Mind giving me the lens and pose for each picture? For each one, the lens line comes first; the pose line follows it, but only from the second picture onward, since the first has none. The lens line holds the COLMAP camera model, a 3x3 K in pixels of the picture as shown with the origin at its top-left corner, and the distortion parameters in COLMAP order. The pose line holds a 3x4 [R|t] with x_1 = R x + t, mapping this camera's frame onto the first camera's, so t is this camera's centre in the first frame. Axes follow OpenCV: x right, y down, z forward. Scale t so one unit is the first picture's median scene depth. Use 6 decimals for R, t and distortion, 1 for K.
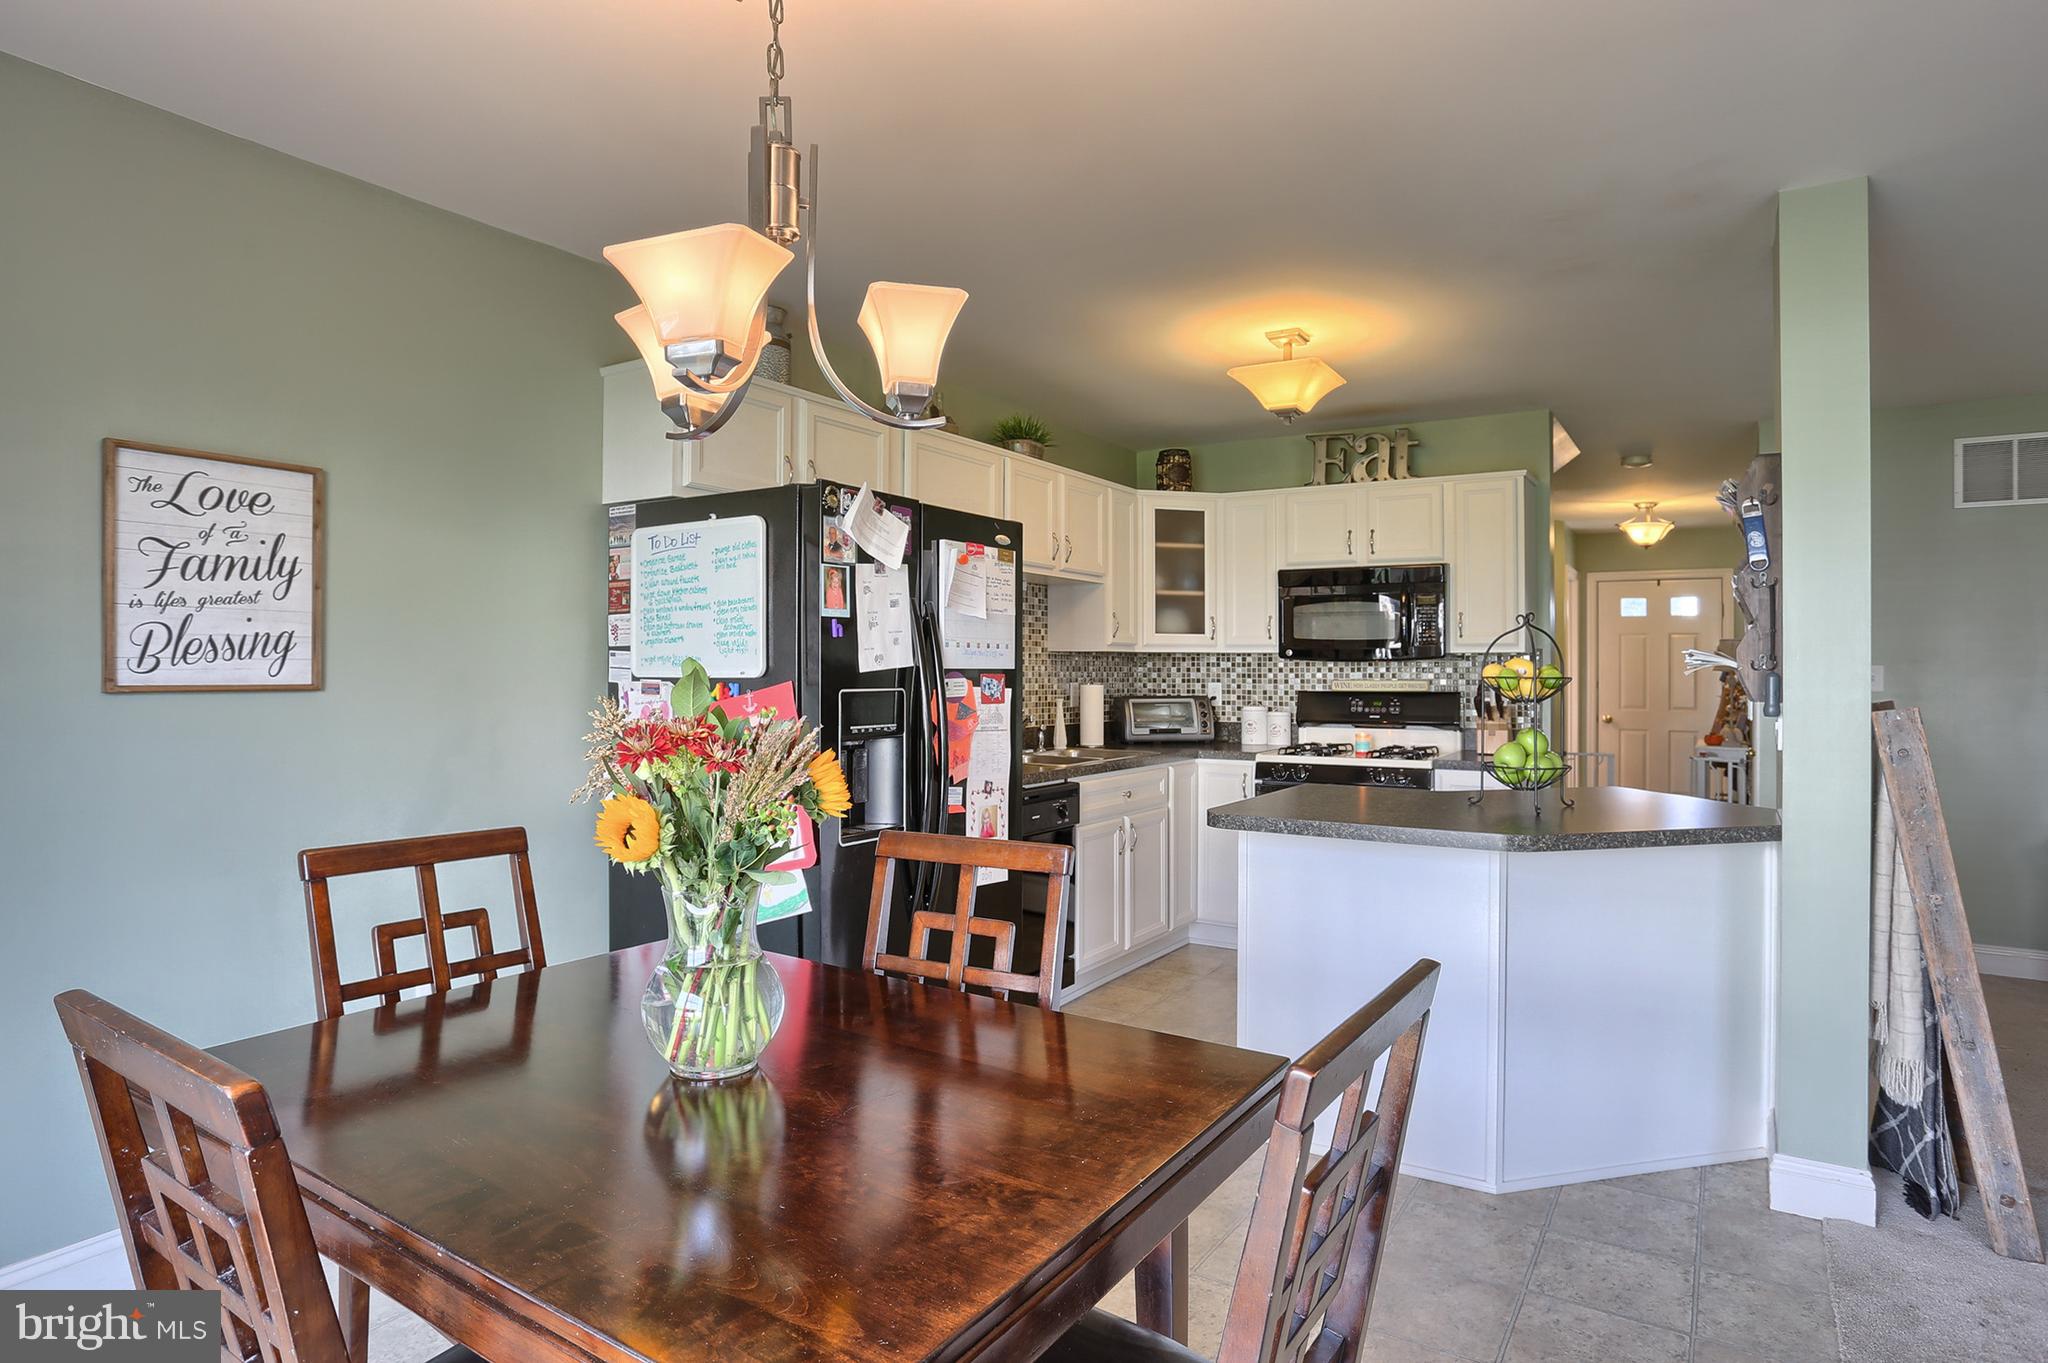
lens RADIAL K [[1117.4, 0, 1030.3], [0, 1117.4, 661.9], [0, 0, 1]] dist [-0.090557, 0.038651]
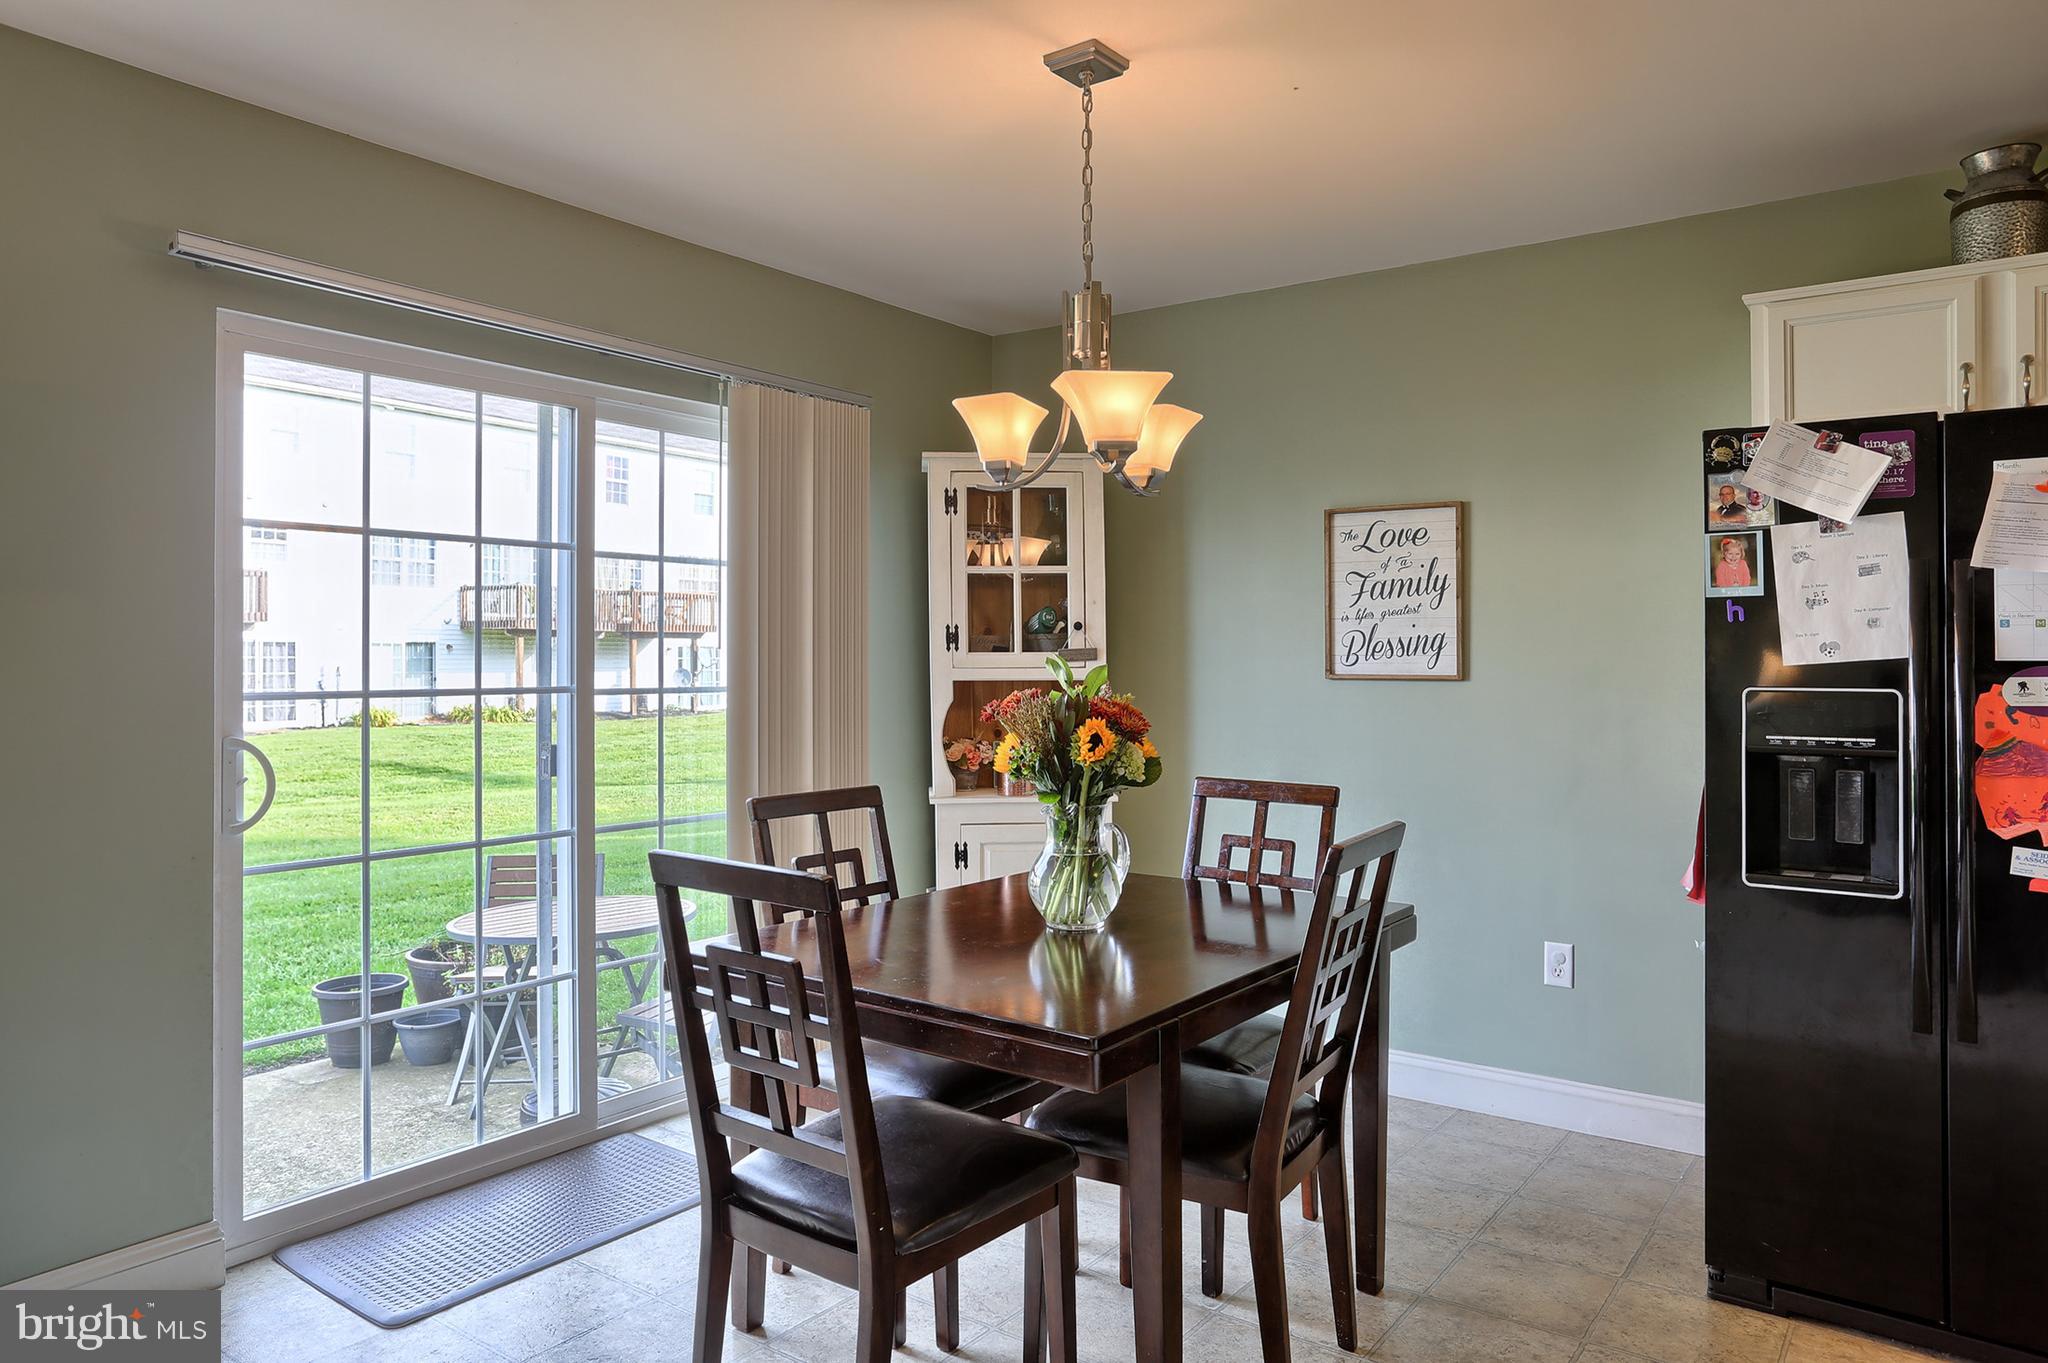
lens RADIAL K [[1331.3, 0, 1029.0], [0, 1331.3, 635.7], [0, 0, 1]] dist [-0.023091, 0.001568]
pose [[-0.069802, -0.023096, -0.997293, 0.892844], [0.003563, 0.999720, -0.023402, 0.008900], [0.997555, -0.005187, -0.069700, 0.617063]]
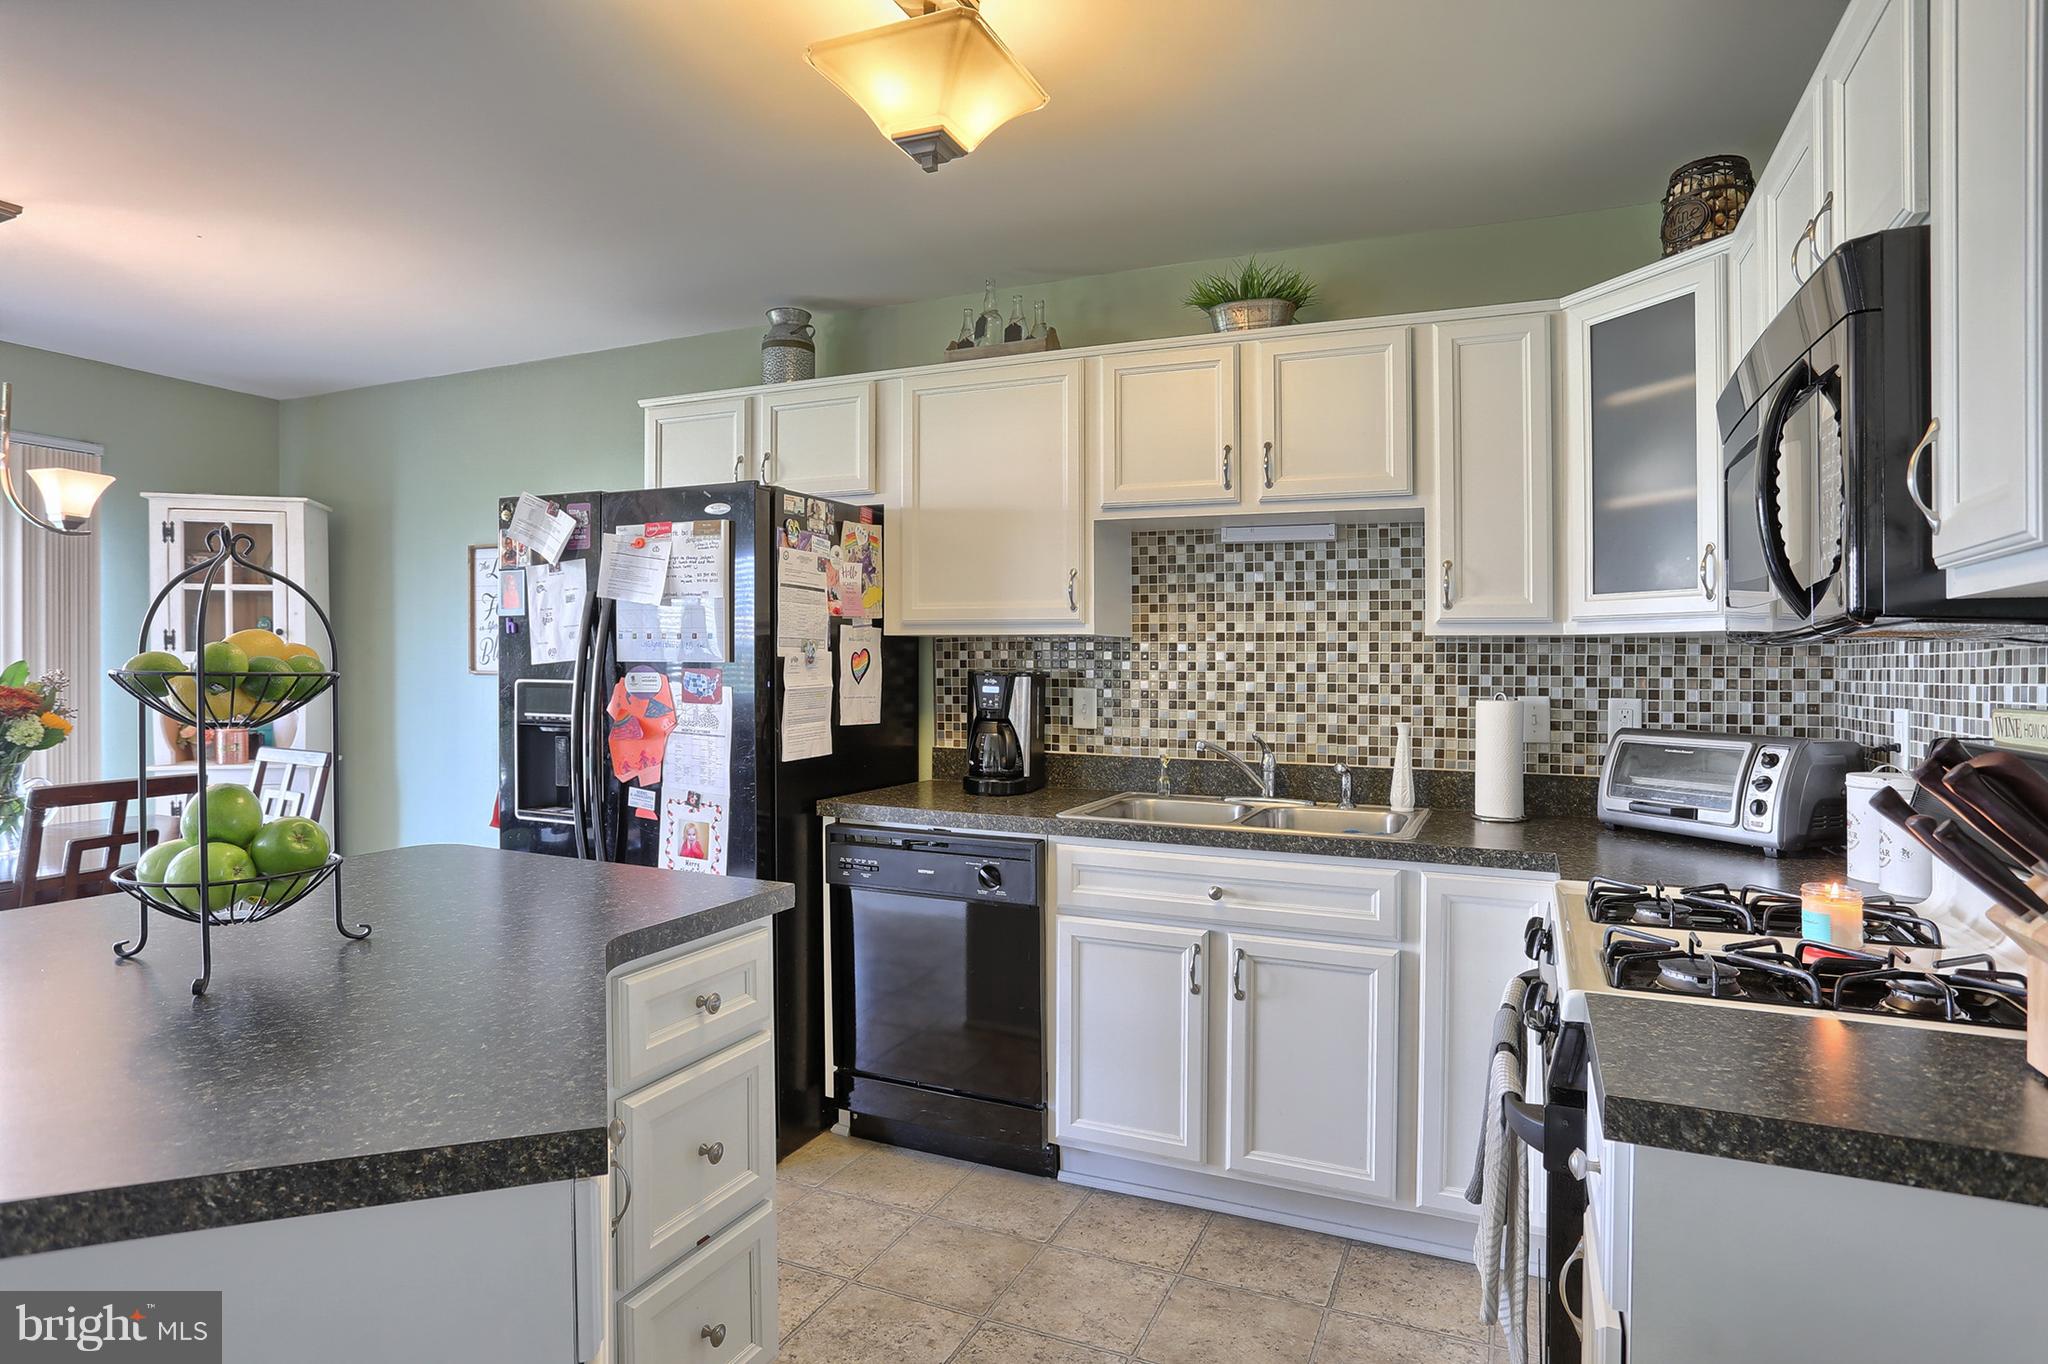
lens RADIAL K [[1088.7, 0, 1035.2], [0, 1088.7, 668.9], [0, 0, 1]] dist [-0.079169, 0.030665]
pose [[0.156103, 0.000984, -0.987740, 1.097562], [-0.003461, 0.999994, 0.000449, 0.013173], [0.987735, 0.003349, 0.156105, 1.500347]]
